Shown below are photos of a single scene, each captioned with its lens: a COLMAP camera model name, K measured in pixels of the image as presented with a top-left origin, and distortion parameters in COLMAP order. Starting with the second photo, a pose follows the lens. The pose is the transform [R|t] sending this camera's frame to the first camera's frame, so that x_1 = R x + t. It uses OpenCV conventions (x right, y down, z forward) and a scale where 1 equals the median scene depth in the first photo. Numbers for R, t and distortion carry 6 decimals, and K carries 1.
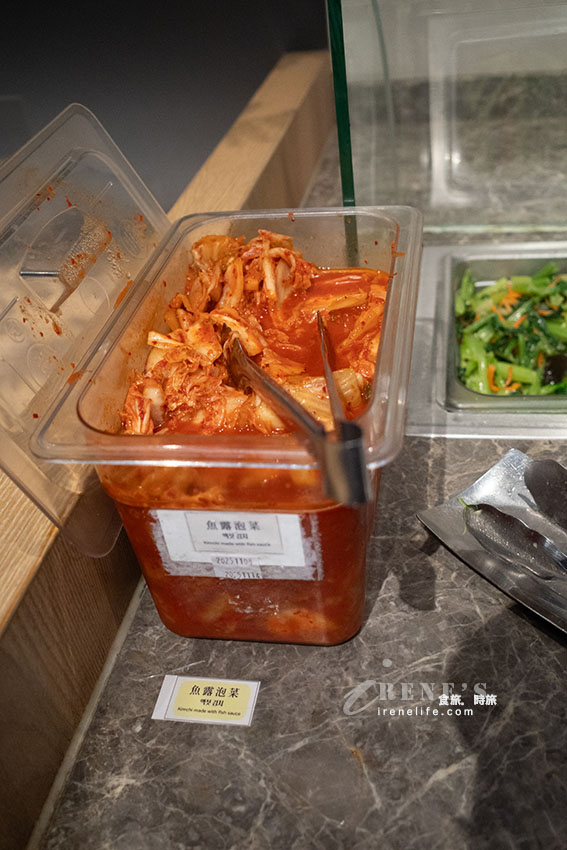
lens RADIAL K [[899.9, 0, 283.5], [0, 899.9, 425.0], [0, 0, 1]] dist [-0.056551, 0.123844]
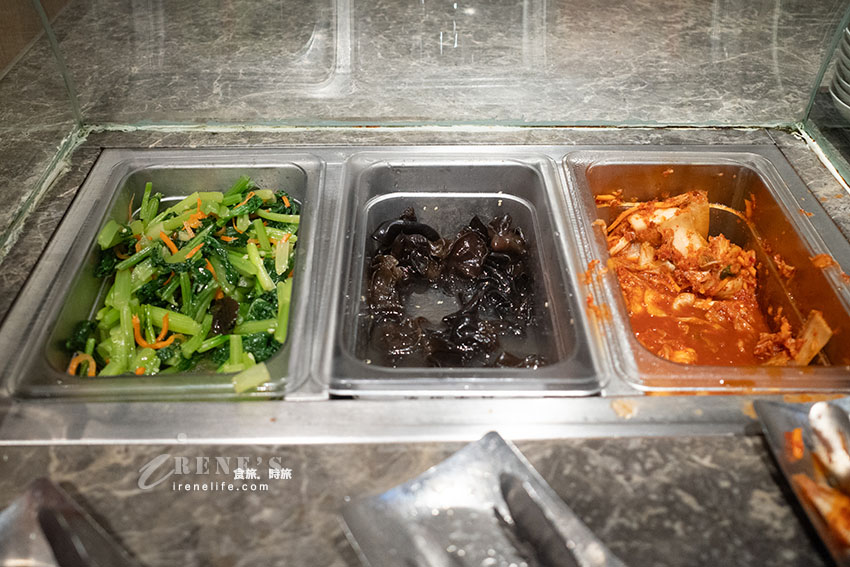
lens RADIAL K [[899.9, 0, 425.0], [0, 899.9, 283.5], [0, 0, 1]] dist [-0.056551, 0.123844]
pose [[0.973934, -0.023648, 0.225595, 0.278989], [0.022017, 0.999710, 0.009743, -0.089080], [-0.225760, -0.004522, 0.974172, 0.167640]]
